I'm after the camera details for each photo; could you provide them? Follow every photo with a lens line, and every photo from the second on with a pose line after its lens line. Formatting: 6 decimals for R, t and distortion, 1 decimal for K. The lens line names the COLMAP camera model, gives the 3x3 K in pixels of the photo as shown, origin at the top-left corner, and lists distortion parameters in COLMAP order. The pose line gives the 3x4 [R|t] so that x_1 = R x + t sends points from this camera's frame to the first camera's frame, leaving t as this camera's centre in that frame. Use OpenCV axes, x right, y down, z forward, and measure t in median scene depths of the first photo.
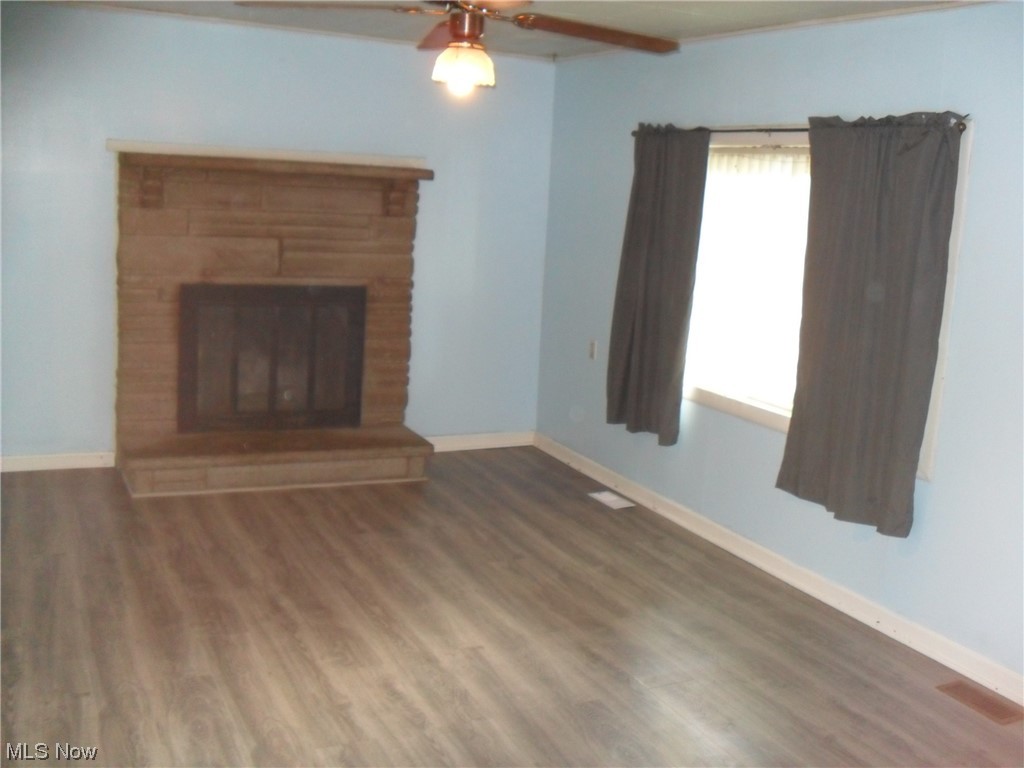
lens RADIAL K [[1072.3, 0, 516.4], [0, 1072.3, 366.2], [0, 0, 1]] dist [-0.112792, 0.000000]
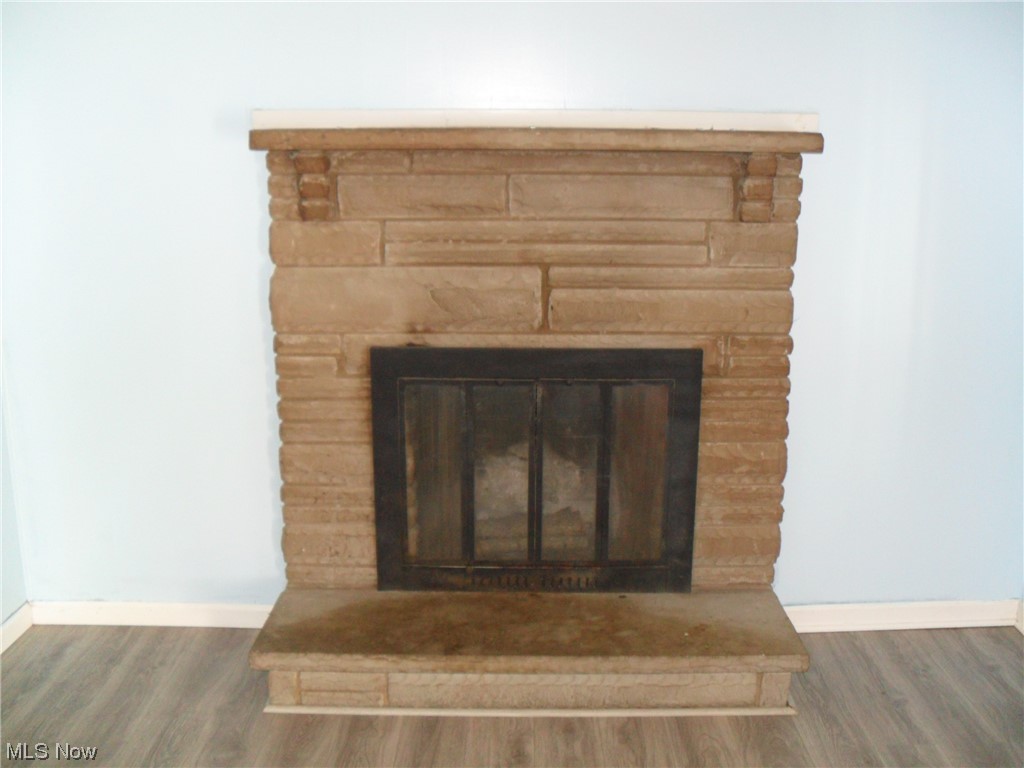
lens RADIAL K [[1072.3, 0, 508.9], [0, 1072.3, 391.6], [0, 0, 1]] dist [-0.112792, 0.000000]
pose [[0.900471, 0.037905, -0.433261, 0.010786], [-0.023420, 0.998976, 0.038722, -0.075639], [0.434285, -0.024721, 0.900436, 0.479640]]
